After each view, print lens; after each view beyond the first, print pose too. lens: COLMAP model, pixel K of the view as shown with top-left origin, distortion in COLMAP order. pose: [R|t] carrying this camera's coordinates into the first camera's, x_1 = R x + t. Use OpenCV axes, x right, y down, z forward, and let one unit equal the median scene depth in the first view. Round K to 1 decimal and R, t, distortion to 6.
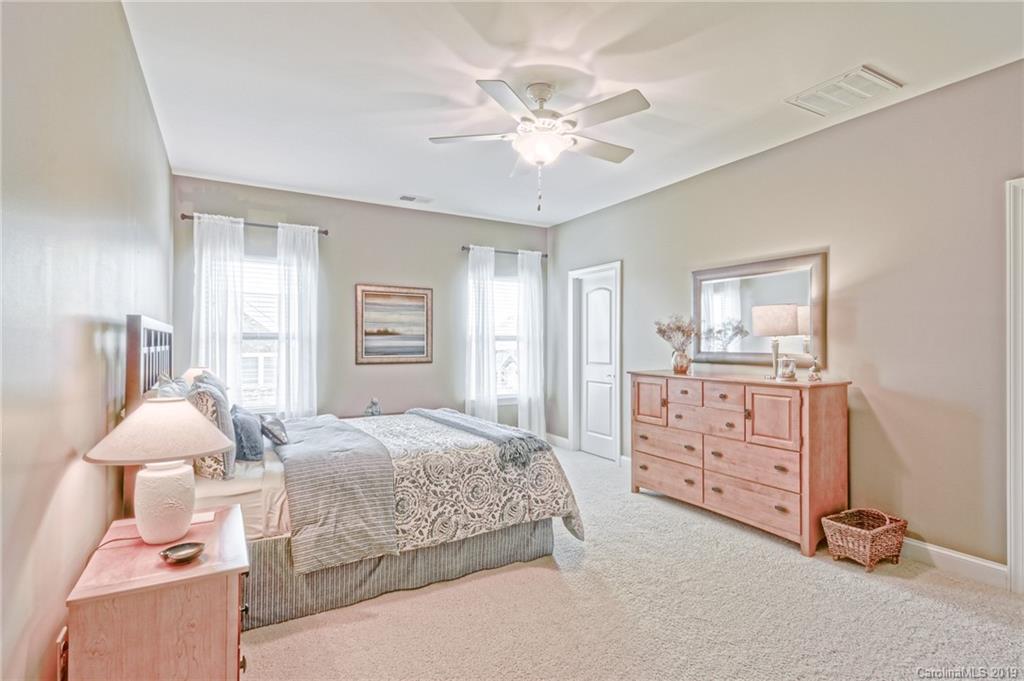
lens RADIAL K [[492.7, 0, 512.0], [0, 492.7, 340.5], [0, 0, 1]] dist [0.001496, 0.000151]
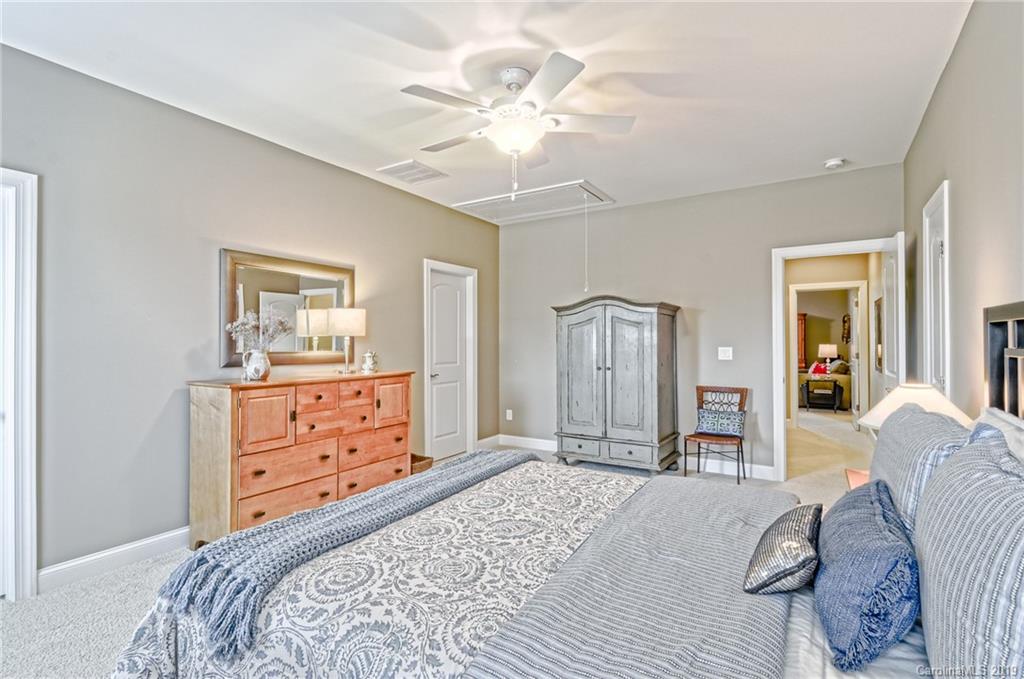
lens RADIAL K [[486.1, 0, 512.0], [0, 486.1, 339.5], [0, 0, 1]] dist [0.004119, -0.000450]
pose [[-0.459599, 0.003280, 0.888120, -0.740596], [-0.000599, 0.999992, -0.004003, 0.005083], [-0.888126, -0.002372, -0.459594, 1.378472]]
